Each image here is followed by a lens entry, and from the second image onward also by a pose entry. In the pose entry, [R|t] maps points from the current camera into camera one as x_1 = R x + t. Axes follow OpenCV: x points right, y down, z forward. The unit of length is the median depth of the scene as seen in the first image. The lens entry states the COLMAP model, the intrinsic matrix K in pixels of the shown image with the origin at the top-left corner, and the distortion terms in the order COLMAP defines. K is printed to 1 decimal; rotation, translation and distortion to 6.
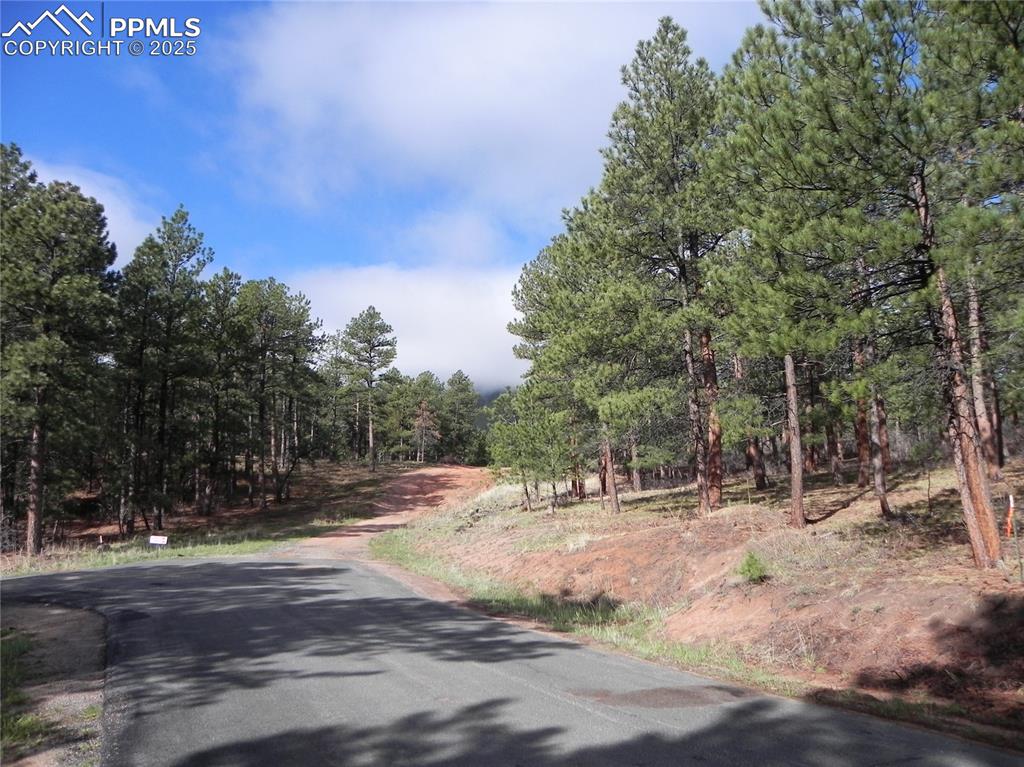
lens RADIAL K [[792.3, 0, 510.5], [0, 792.3, 381.8], [0, 0, 1]] dist [-0.146518, 0.083073]
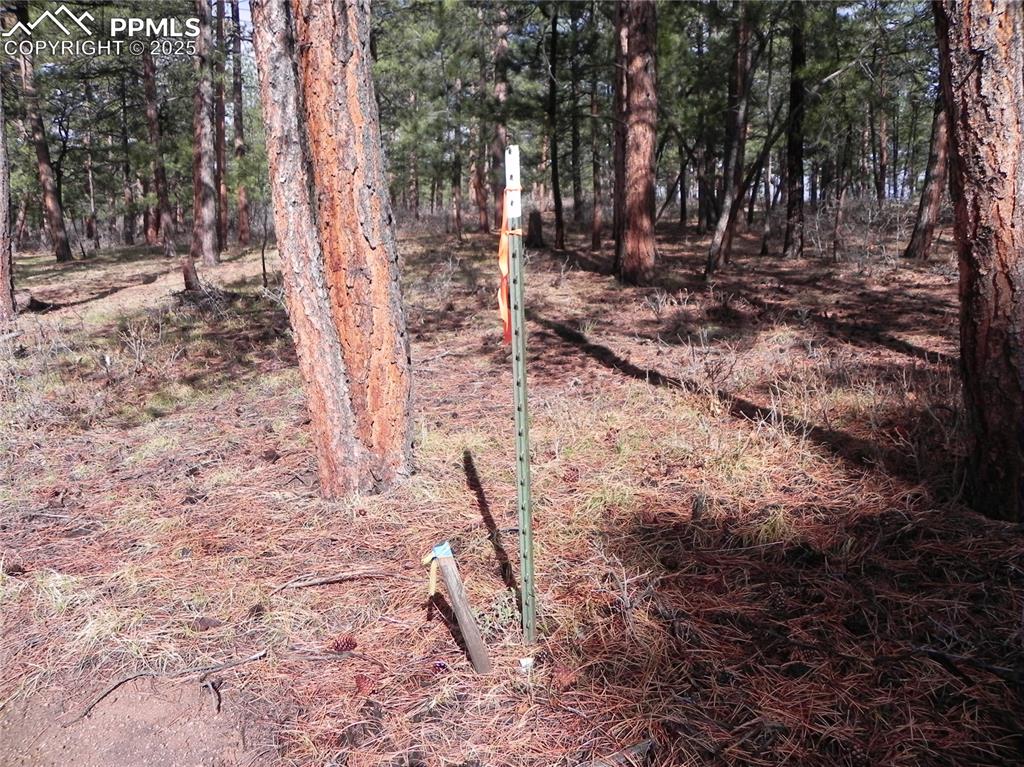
lens RADIAL K [[792.3, 0, 511.7], [0, 792.3, 383.0], [0, 0, 1]] dist [-0.146518, 0.083073]
pose [[0.733600, -0.075518, 0.675372, 0.281944], [-0.111315, 0.967030, 0.229044, 0.083749], [-0.670403, -0.243206, 0.701007, 0.448824]]
